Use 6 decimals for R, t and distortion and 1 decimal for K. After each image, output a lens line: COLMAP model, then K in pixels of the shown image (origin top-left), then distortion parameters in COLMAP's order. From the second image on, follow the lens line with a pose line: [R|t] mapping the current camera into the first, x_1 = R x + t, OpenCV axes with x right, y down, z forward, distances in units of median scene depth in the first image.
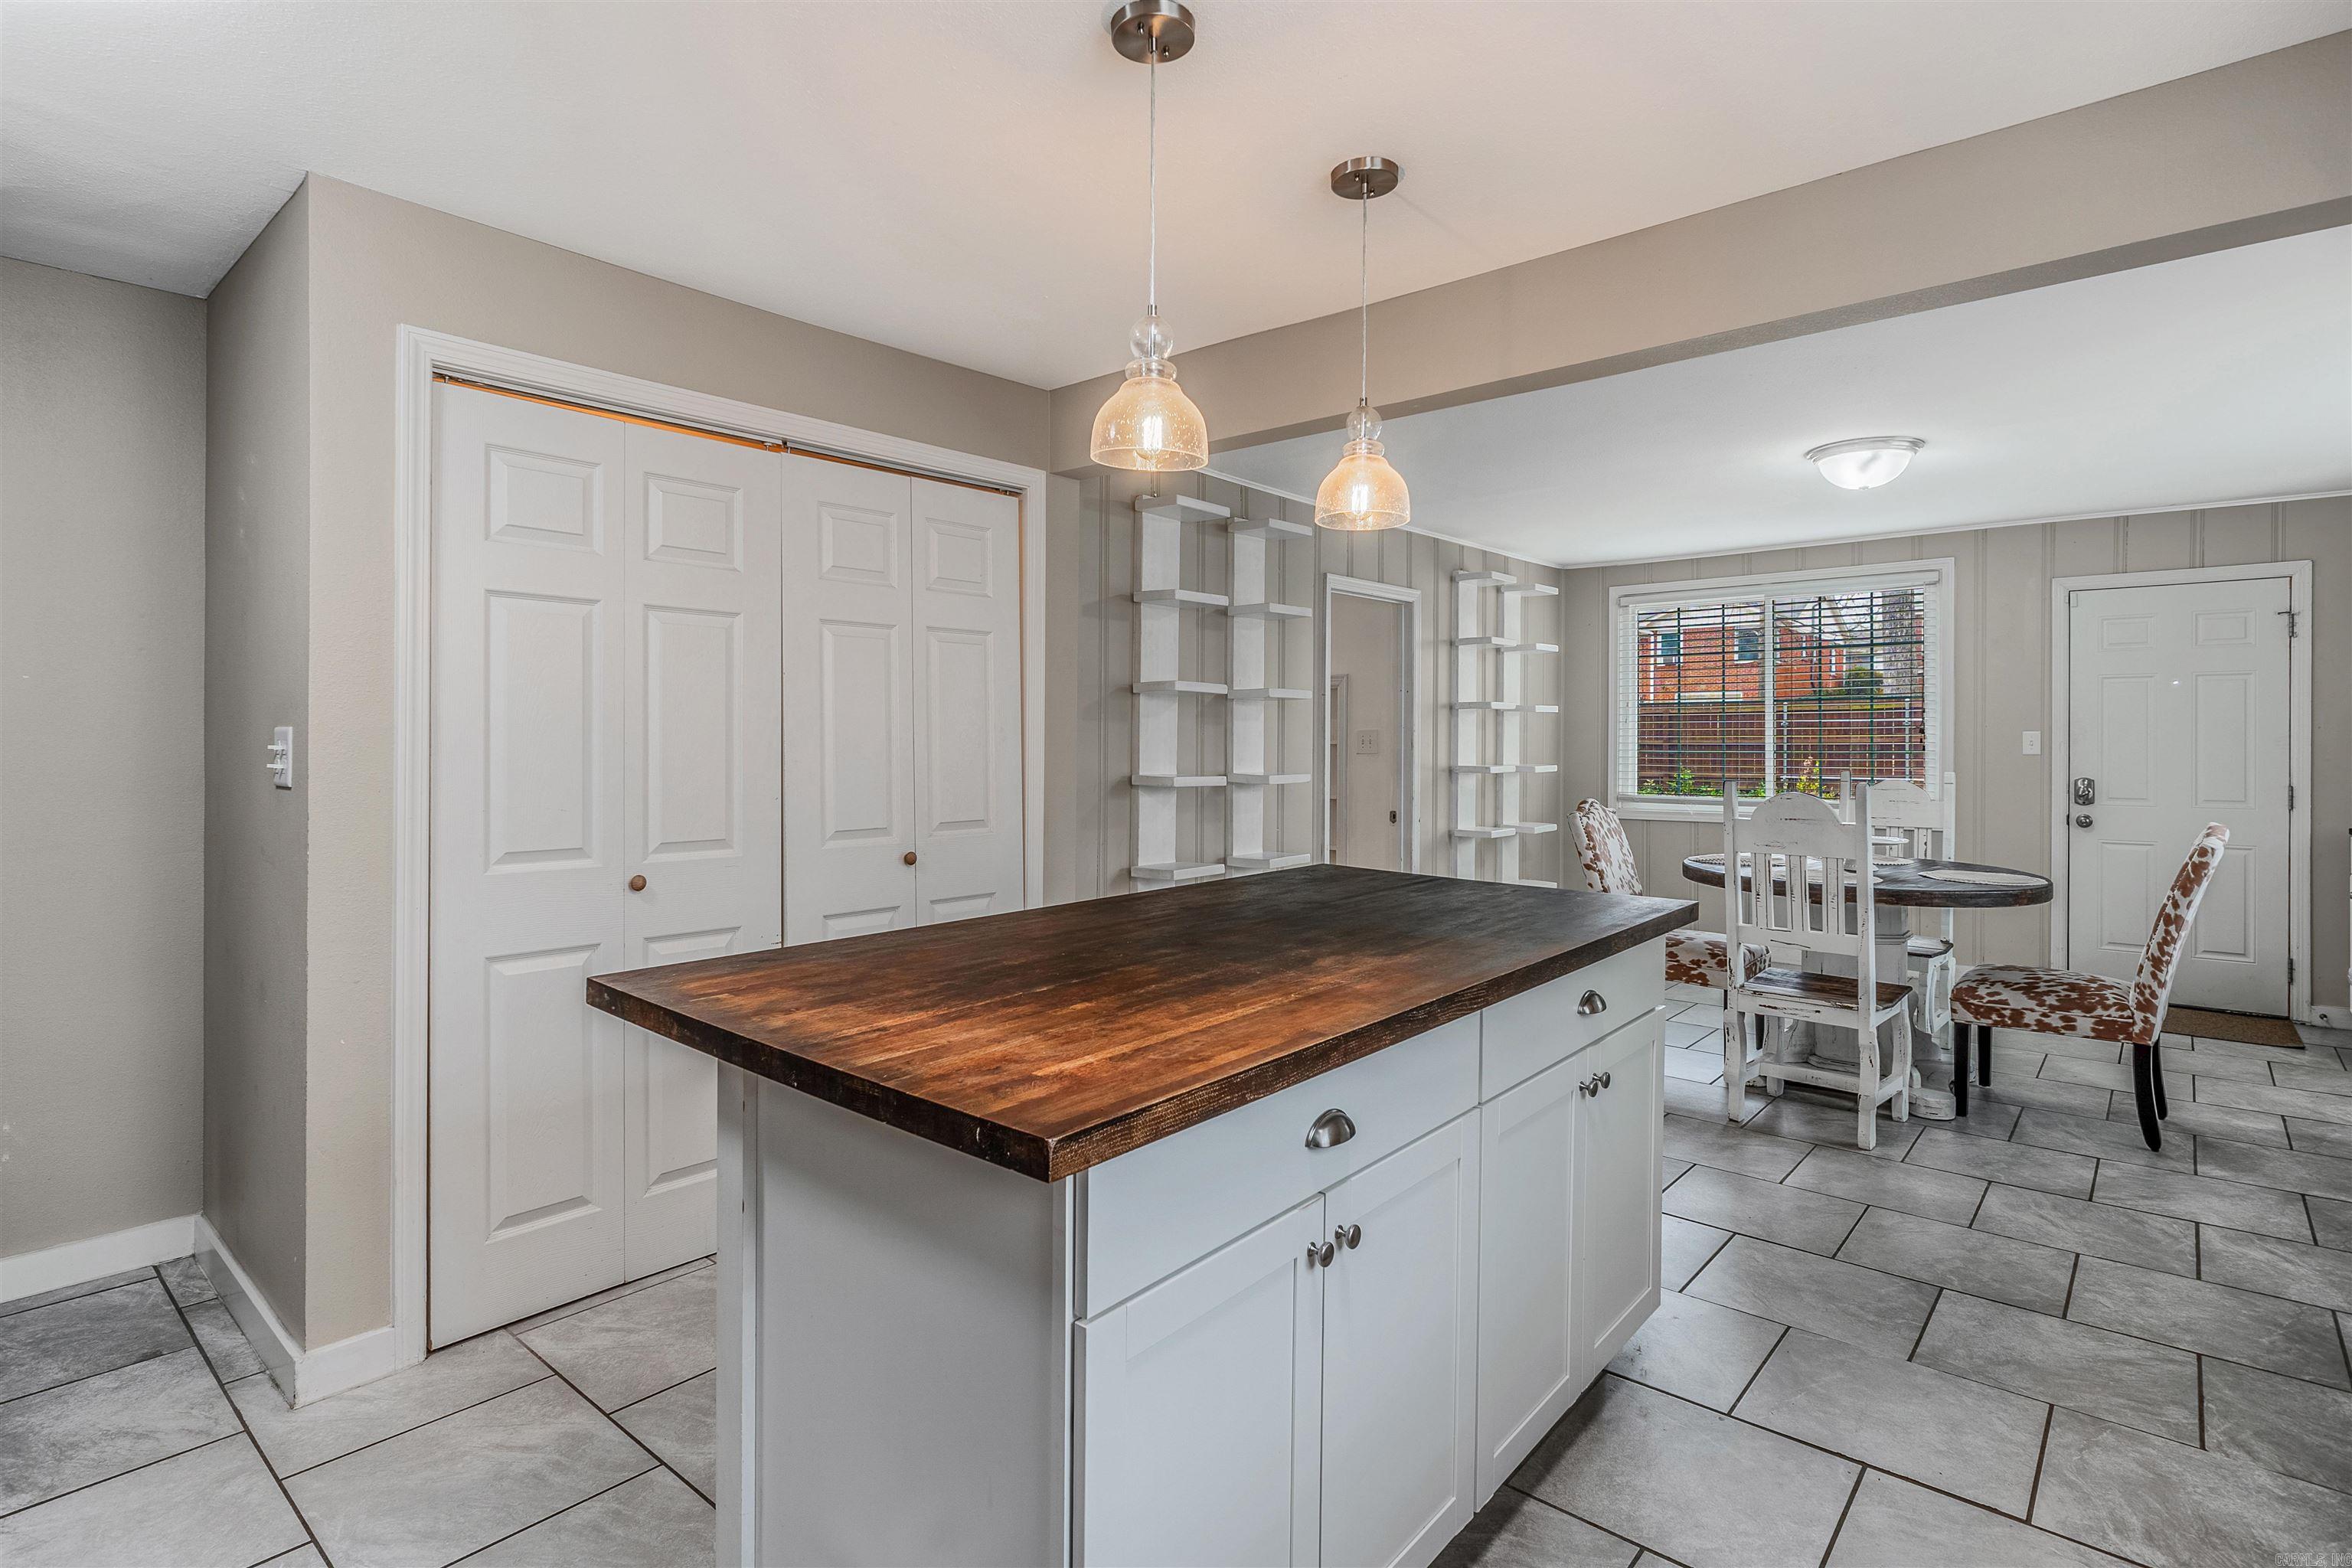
lens RADIAL K [[1113.3, 0, 1171.2], [0, 1113.3, 742.3], [0, 0, 1]] dist [-0.005096, -0.000359]
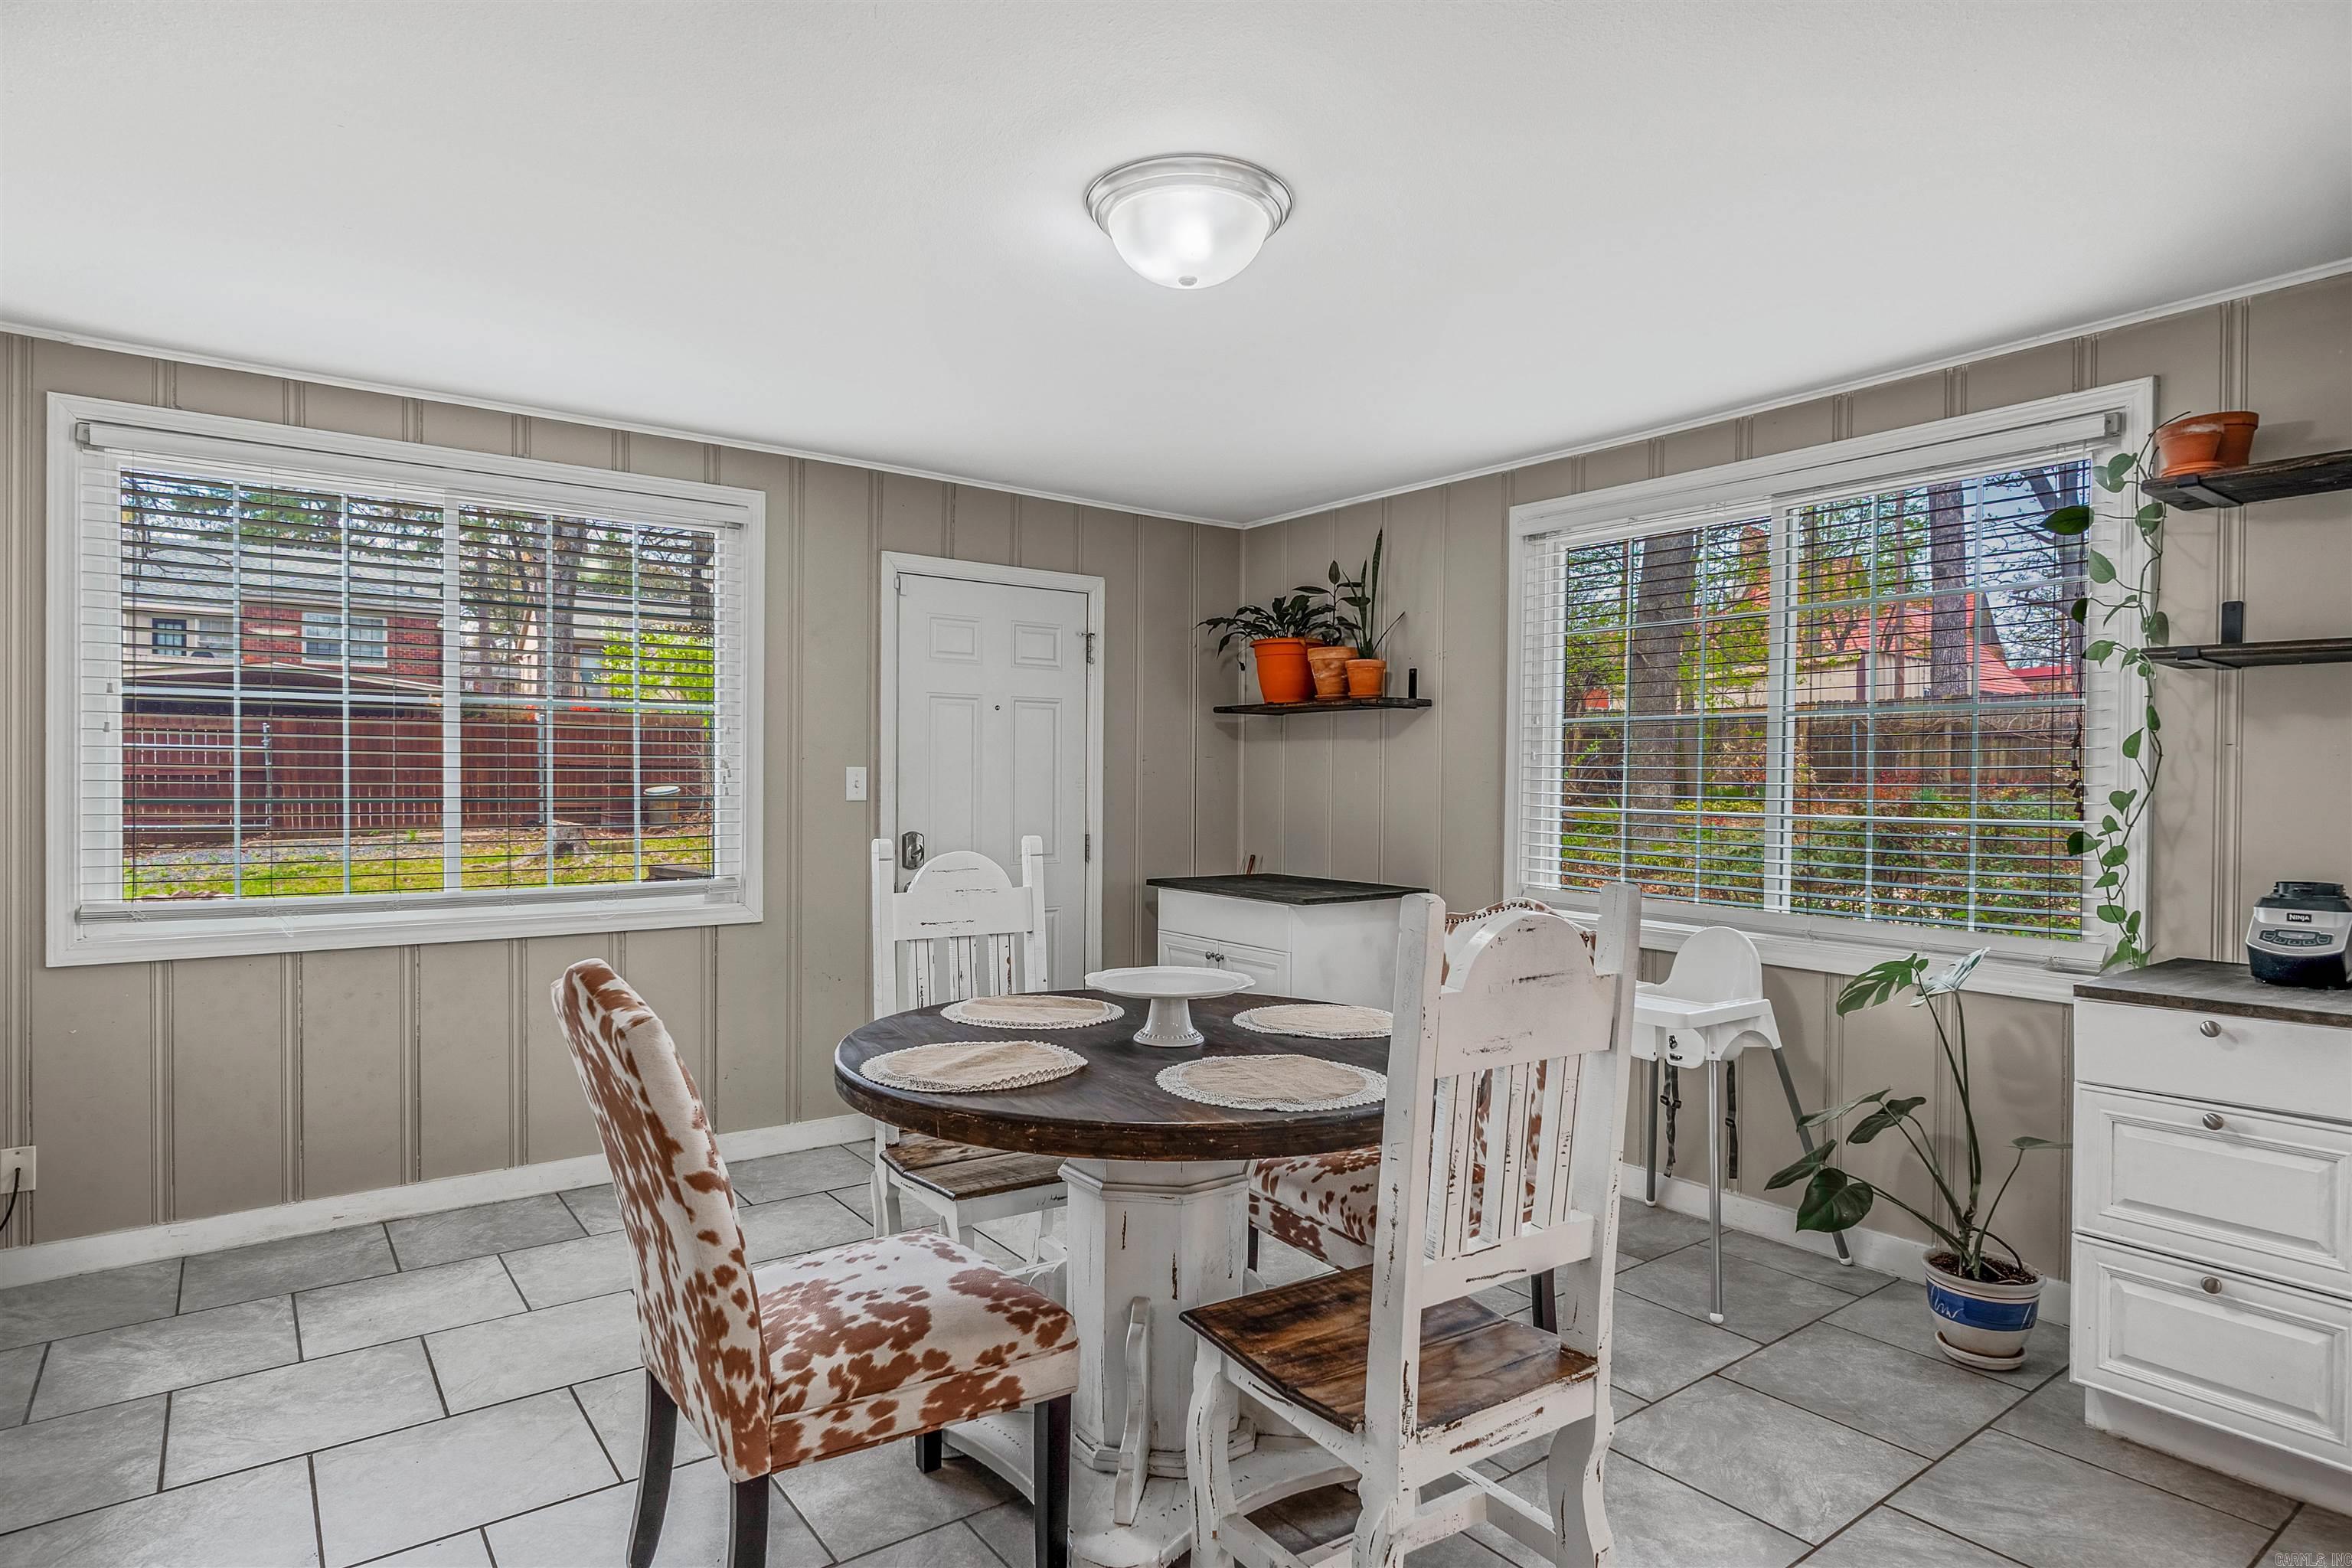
lens RADIAL K [[1259.2, 0, 1137.8], [0, 1259.2, 806.0], [0, 0, 1]] dist [-0.003235, -0.000464]
pose [[0.217869, -0.016685, 0.975835, 0.055251], [-0.004929, 0.999822, 0.018196, -0.000995], [-0.975966, -0.008774, 0.217748, 0.776048]]
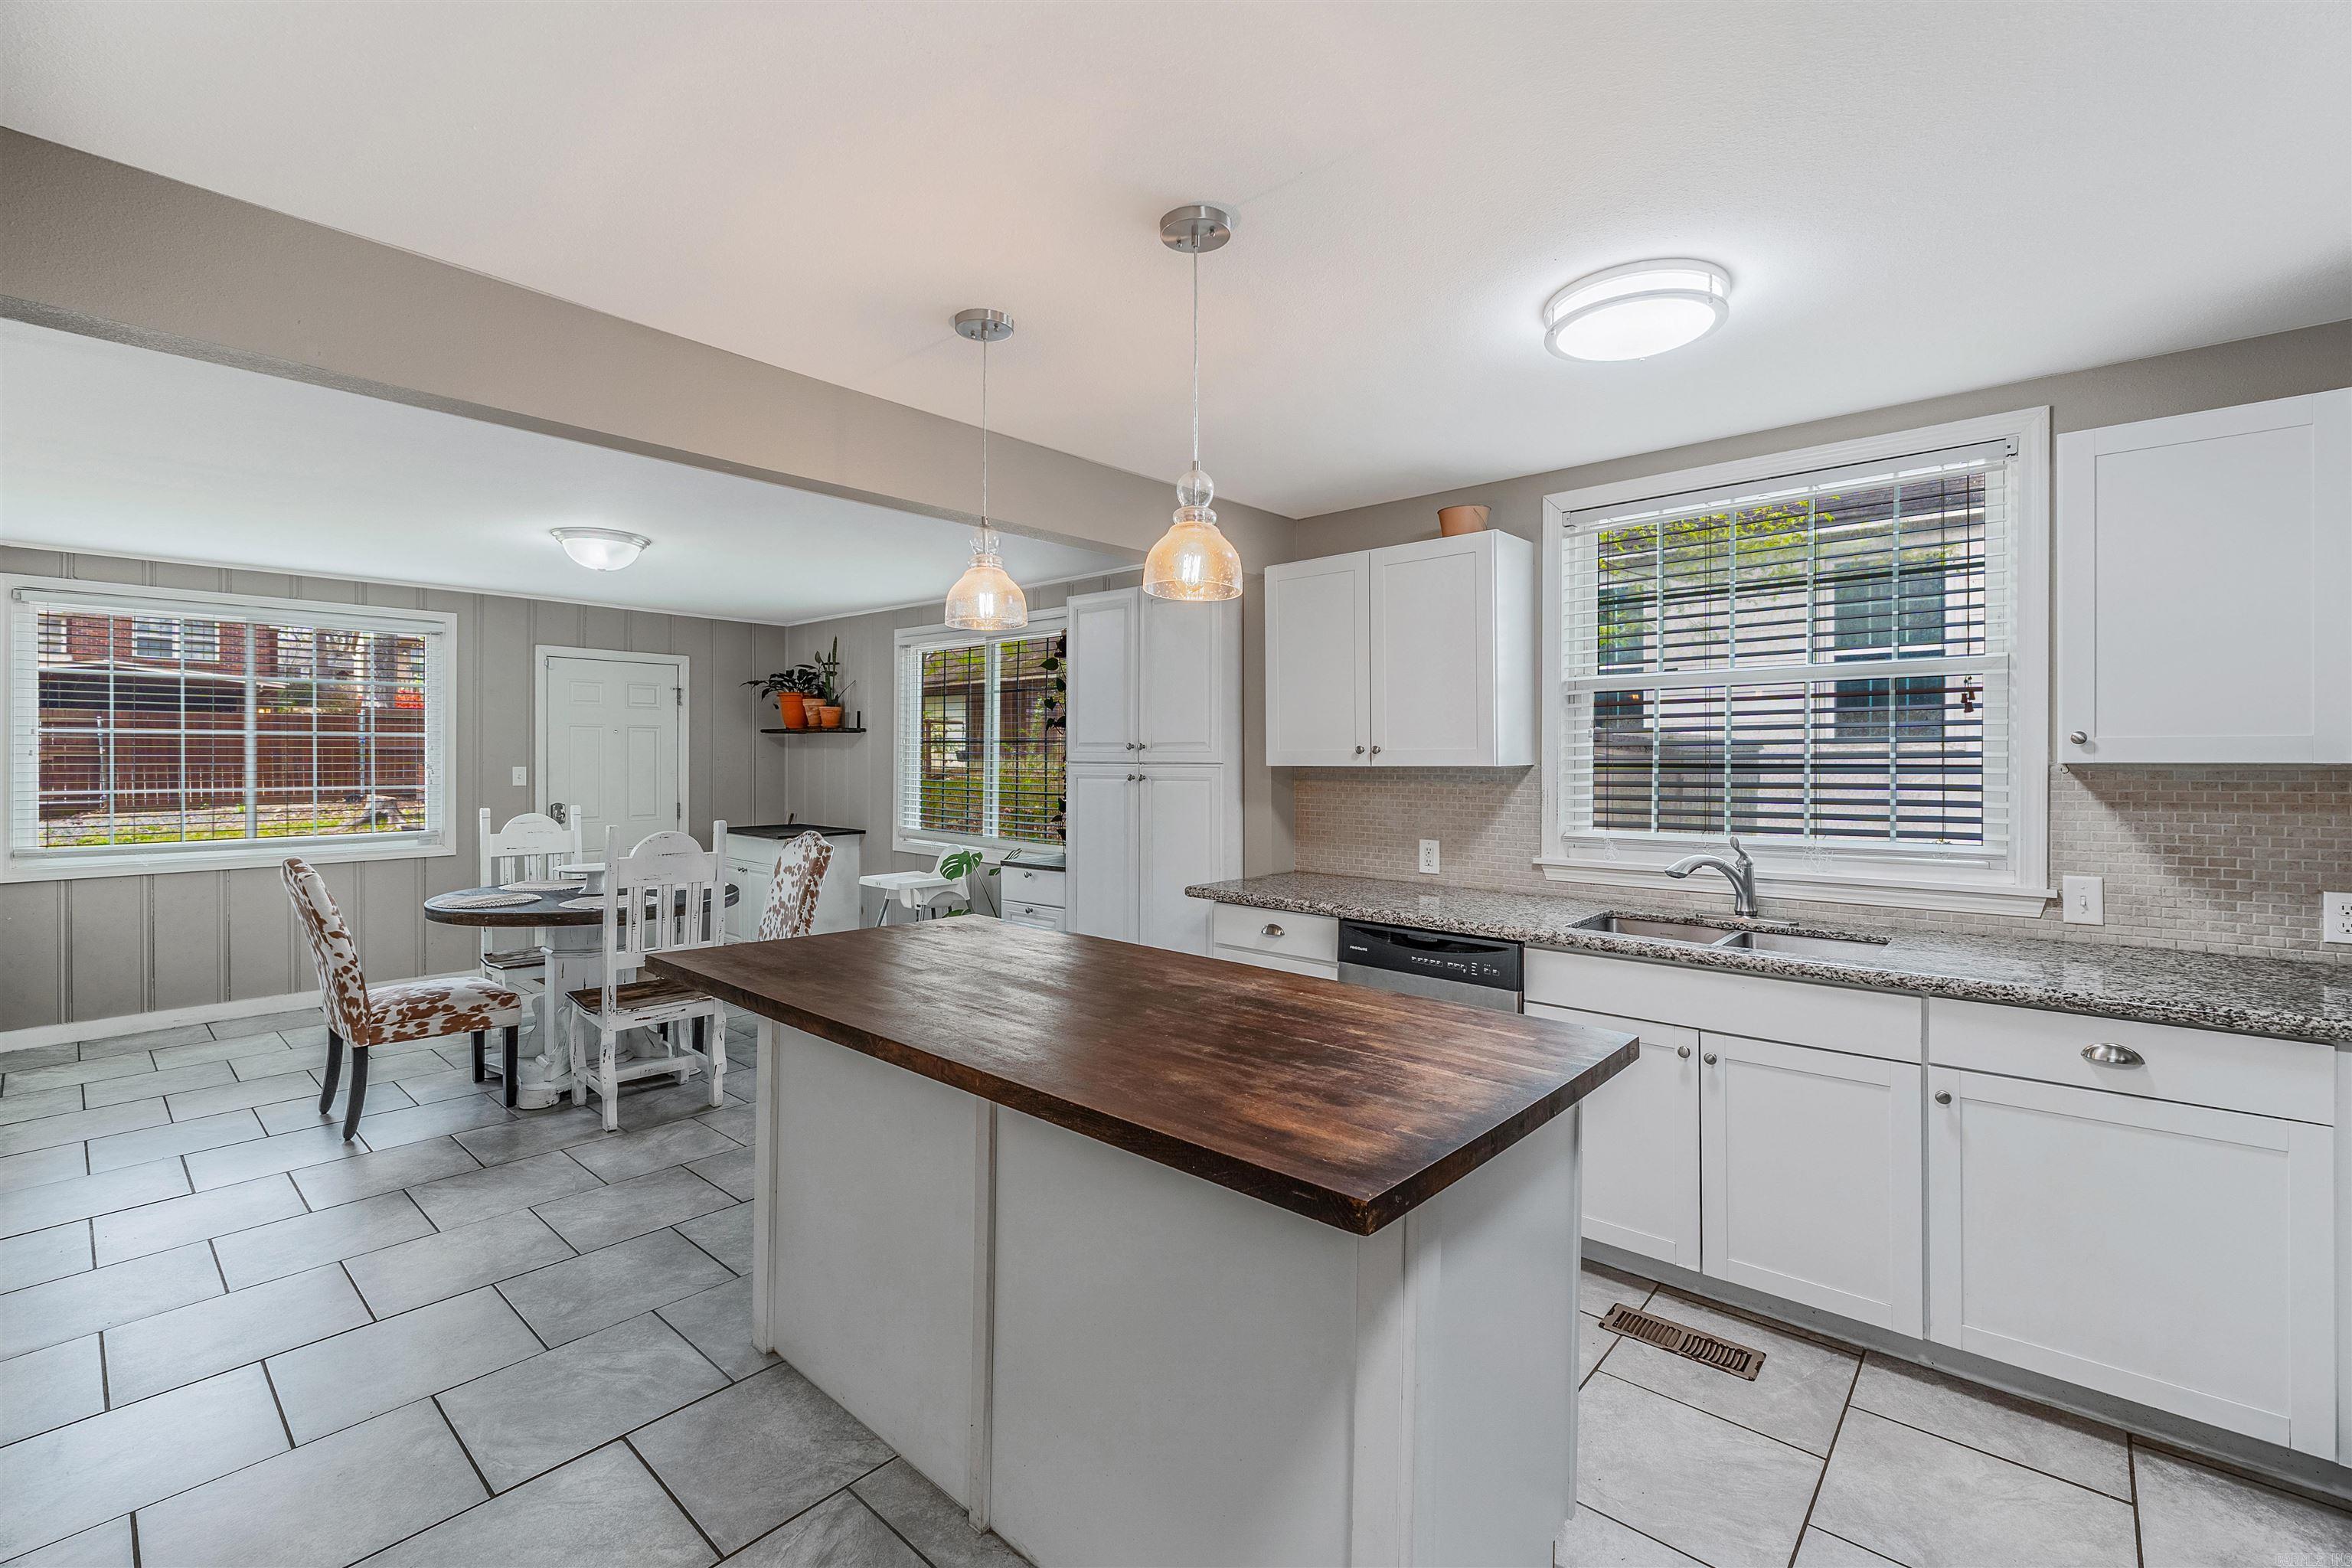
lens RADIAL K [[1001.6, 0, 1140.8], [0, 1001.6, 766.3], [0, 0, 1]] dist [-0.007262, 0.001938]
pose [[0.012668, -0.008247, 0.999886, -0.373849], [-0.002014, 0.999964, 0.008274, -0.025146], [-0.999918, -0.002119, 0.012651, 0.356124]]
